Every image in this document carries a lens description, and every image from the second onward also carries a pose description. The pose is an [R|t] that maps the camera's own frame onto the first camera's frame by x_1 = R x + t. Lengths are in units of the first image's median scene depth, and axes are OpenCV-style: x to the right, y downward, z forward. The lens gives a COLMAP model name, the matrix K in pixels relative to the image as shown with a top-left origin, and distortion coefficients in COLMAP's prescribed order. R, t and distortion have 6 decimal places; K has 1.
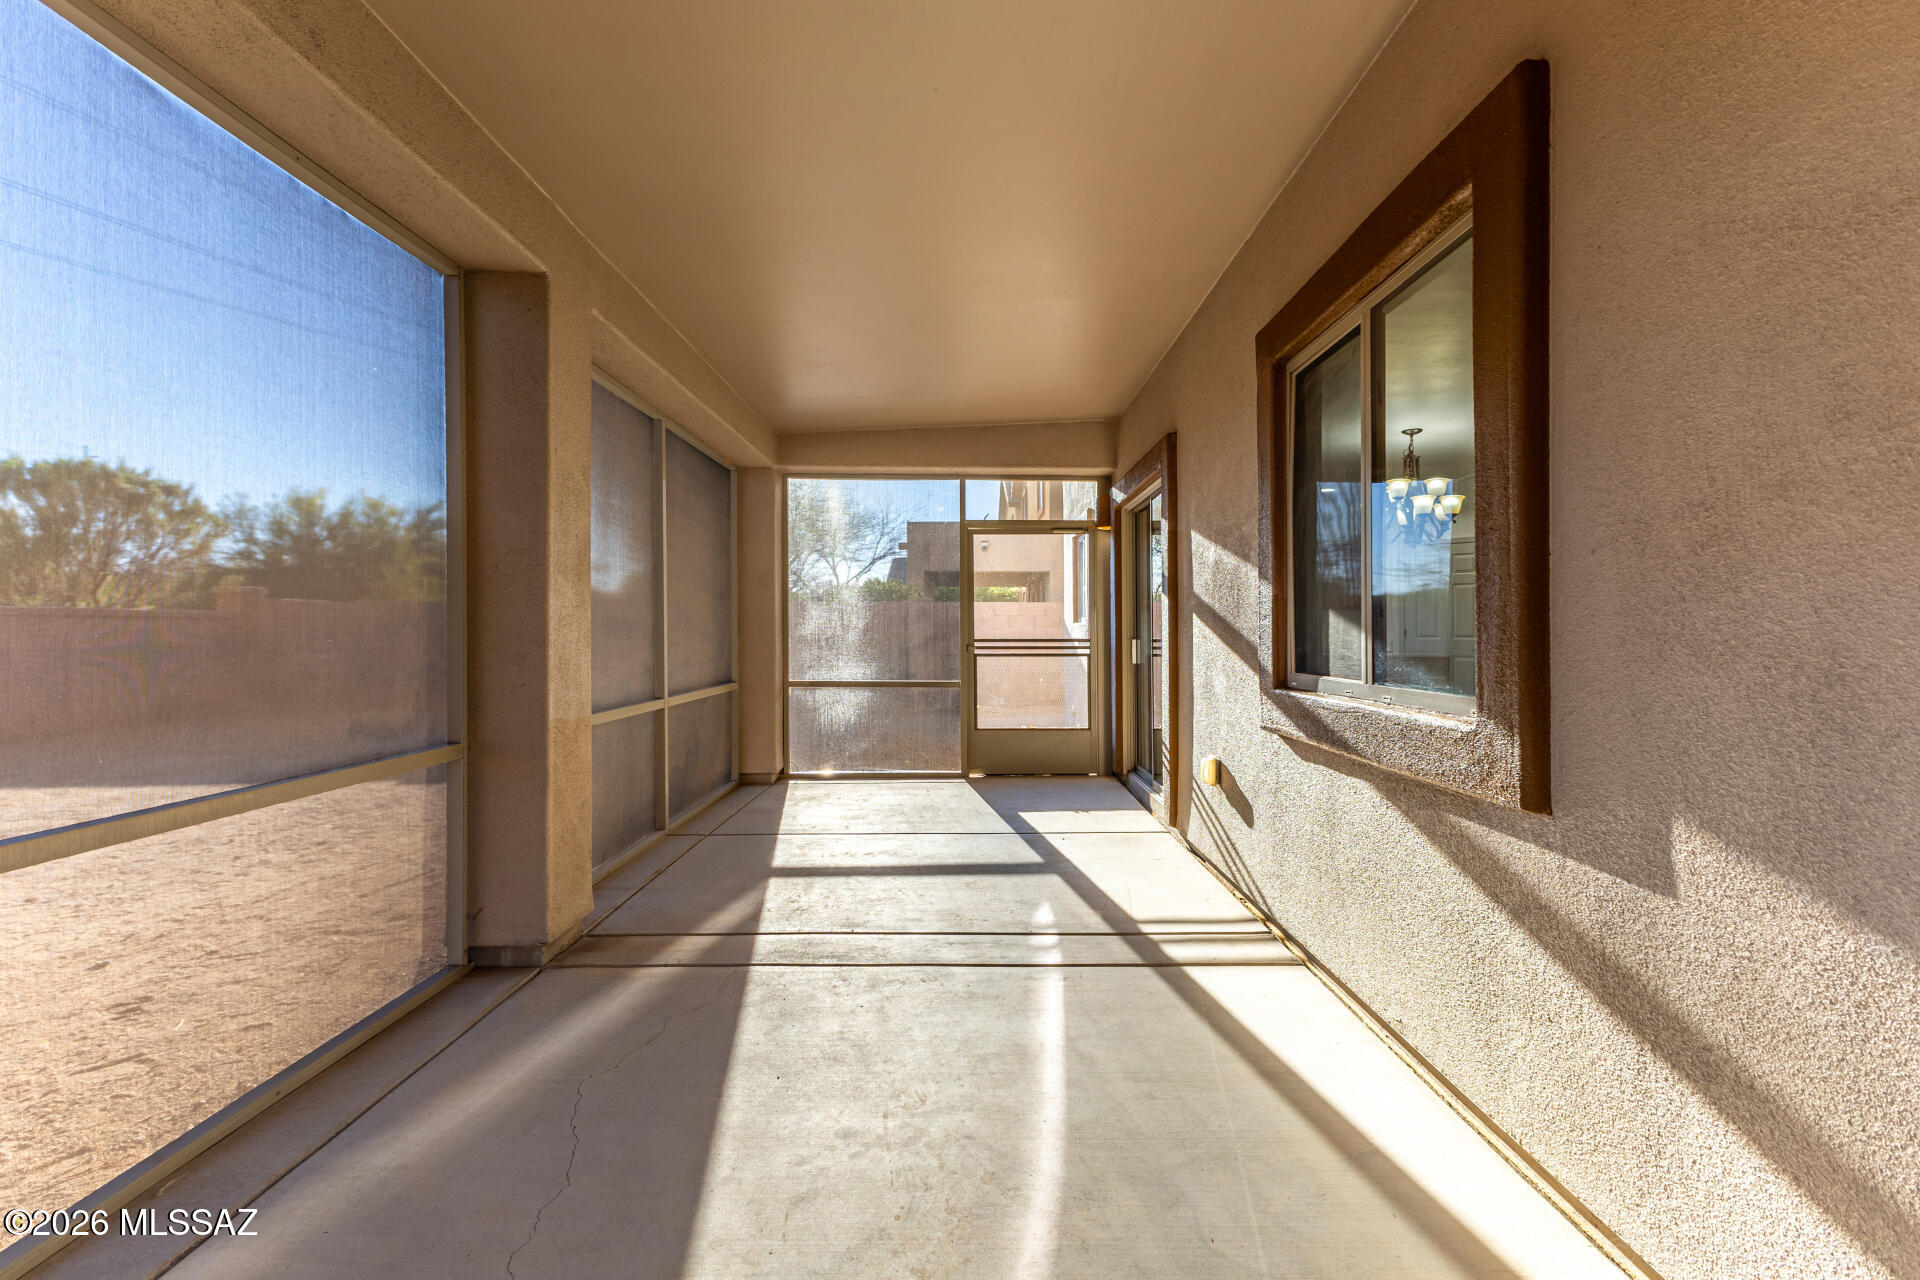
lens RADIAL K [[859.3, 0, 965.4], [0, 859.3, 623.1], [0, 0, 1]] dist [0.015622, -0.005589]
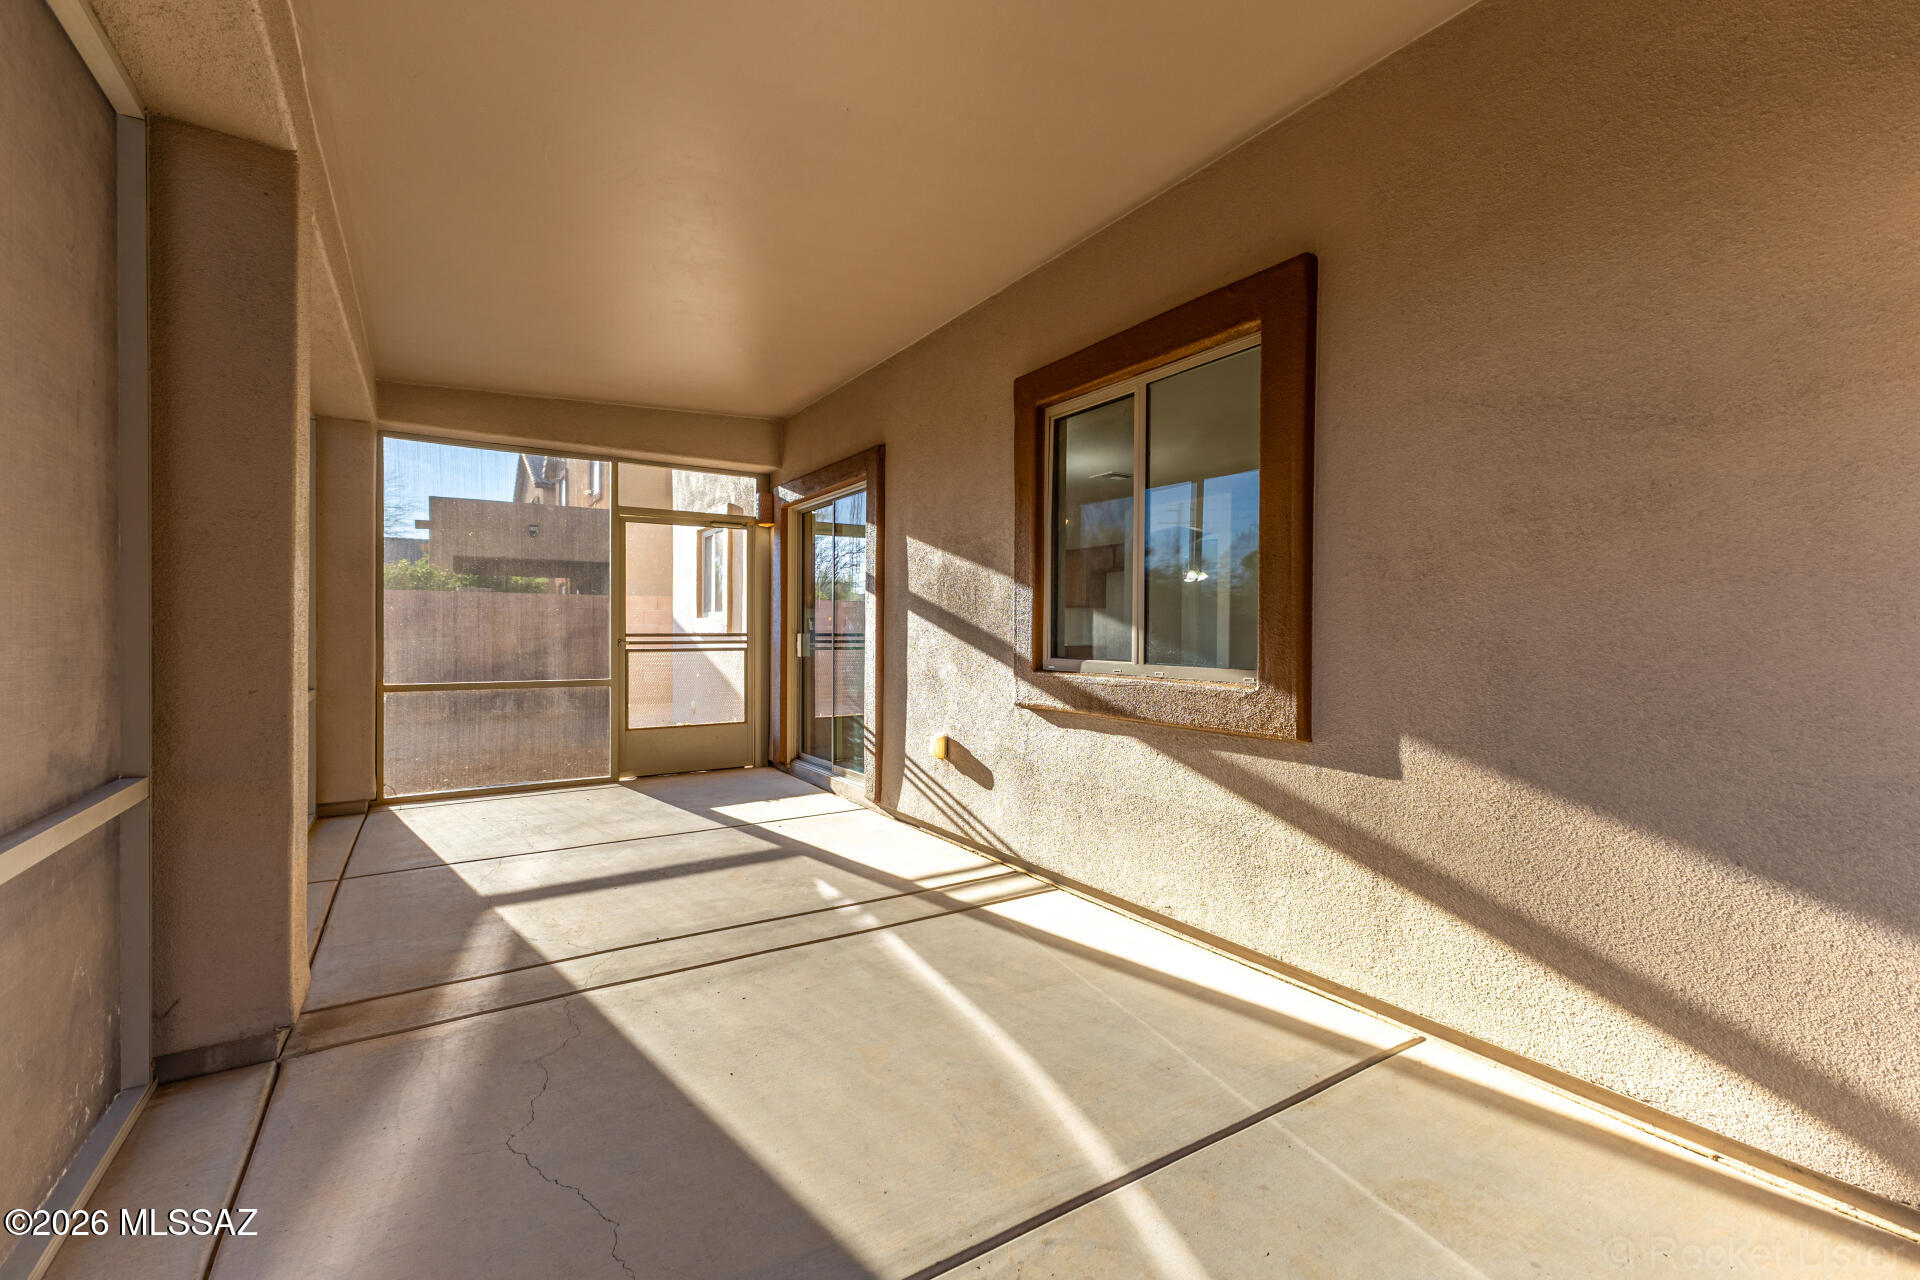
lens RADIAL K [[862.8, 0, 956.2], [0, 862.8, 630.9], [0, 0, 1]] dist [0.007806, -0.000077]
pose [[0.835504, 0.000173, 0.549484, -0.349692], [-0.007342, 0.999914, 0.010848, 0.004606], [-0.549435, -0.013098, 0.835434, 0.024992]]
